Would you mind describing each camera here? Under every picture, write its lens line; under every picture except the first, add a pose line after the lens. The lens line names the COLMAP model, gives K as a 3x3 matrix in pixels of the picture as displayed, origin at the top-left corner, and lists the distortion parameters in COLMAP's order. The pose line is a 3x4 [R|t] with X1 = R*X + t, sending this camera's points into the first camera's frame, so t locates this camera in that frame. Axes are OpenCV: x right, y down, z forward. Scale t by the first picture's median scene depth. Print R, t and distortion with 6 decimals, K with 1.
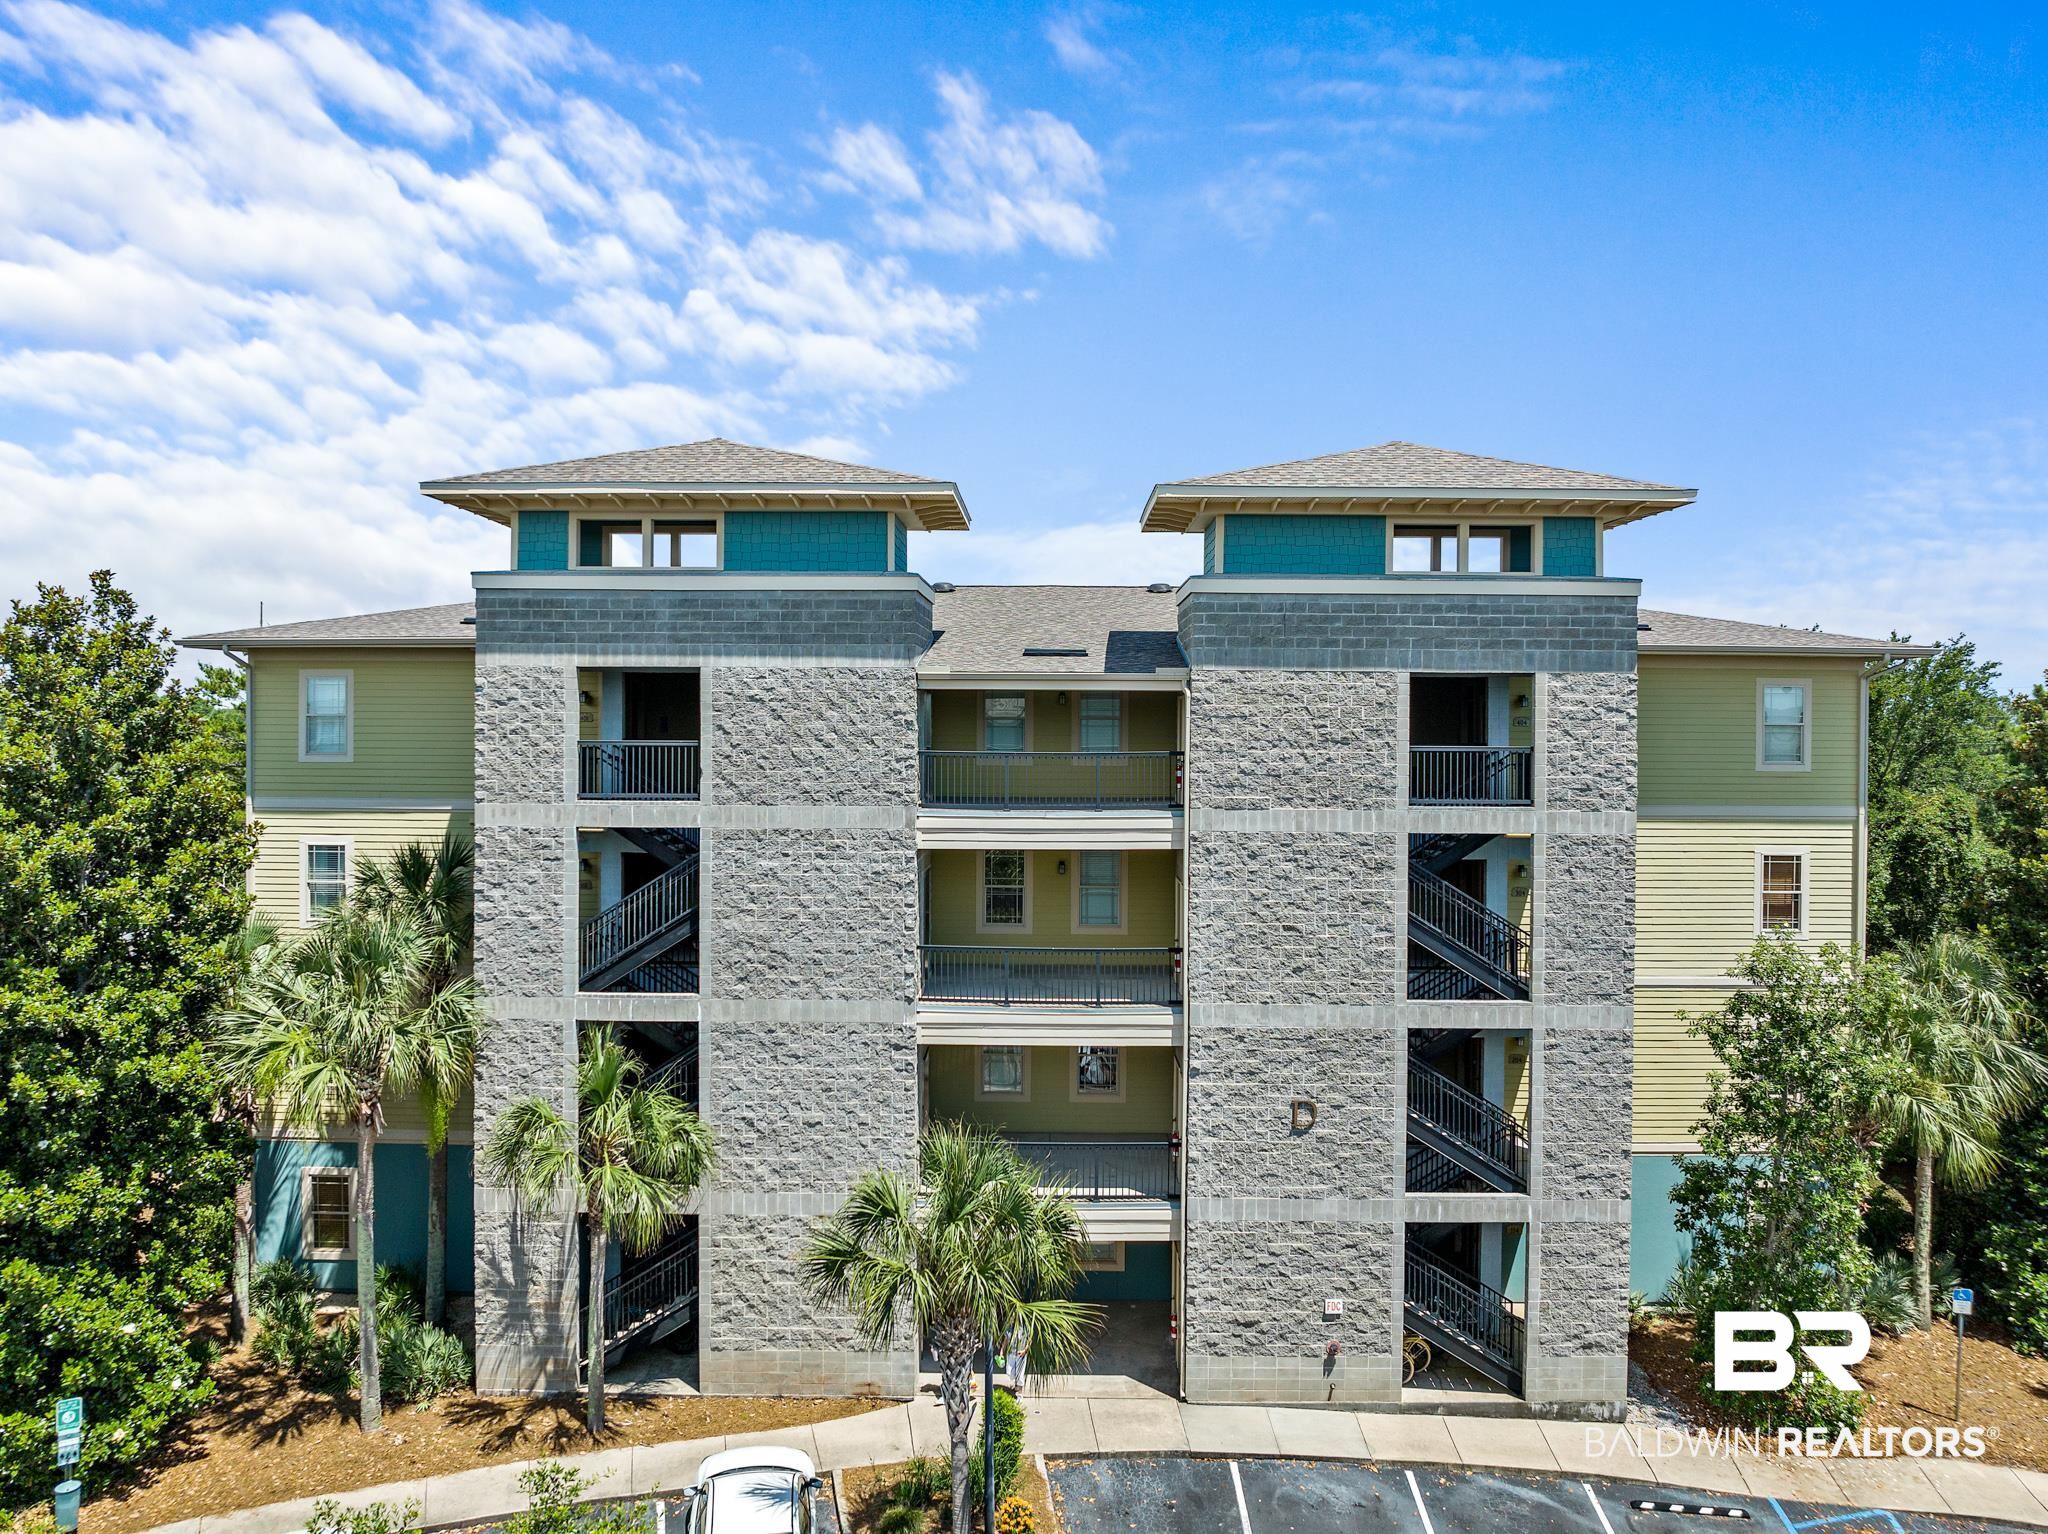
lens RADIAL K [[1421.0, 0, 1024.0], [0, 1421.0, 767.0], [0, 0, 1]] dist [-0.025346, -0.004158]
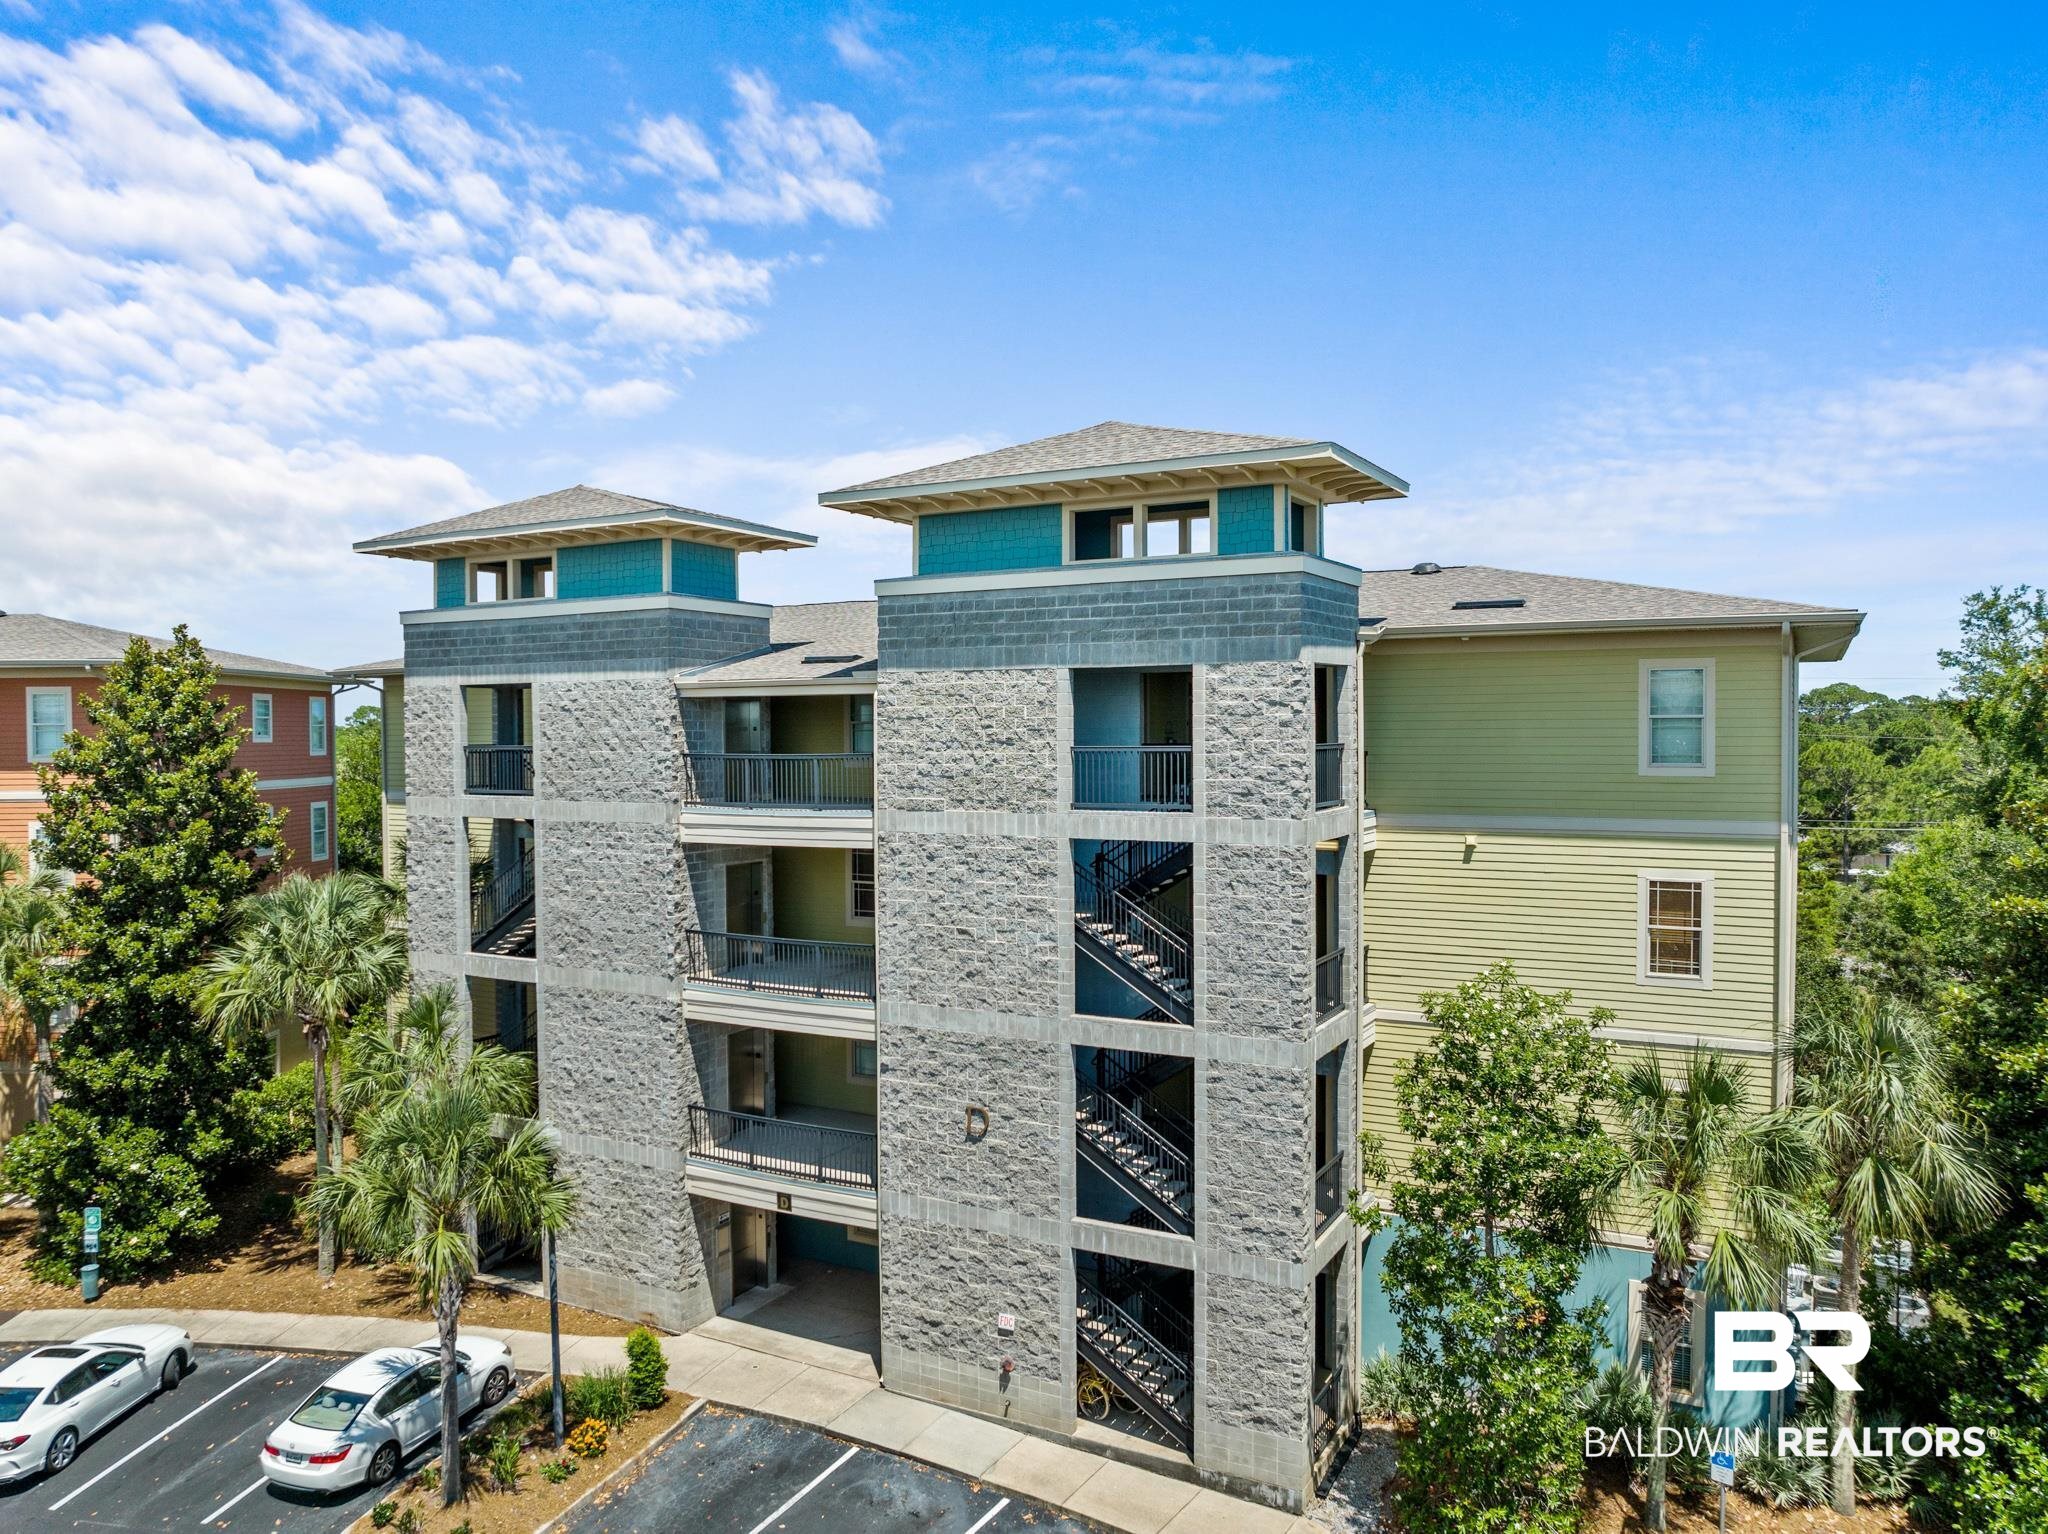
lens RADIAL K [[1403.9, 0, 1026.8], [0, 1403.9, 803.3], [0, 0, 1]] dist [-0.007739, -0.038422]
pose [[0.886714, 0.012739, -0.462143, 0.674868], [-0.003009, 0.999758, 0.021785, 0.002841], [0.462308, -0.017927, 0.886538, 0.156022]]
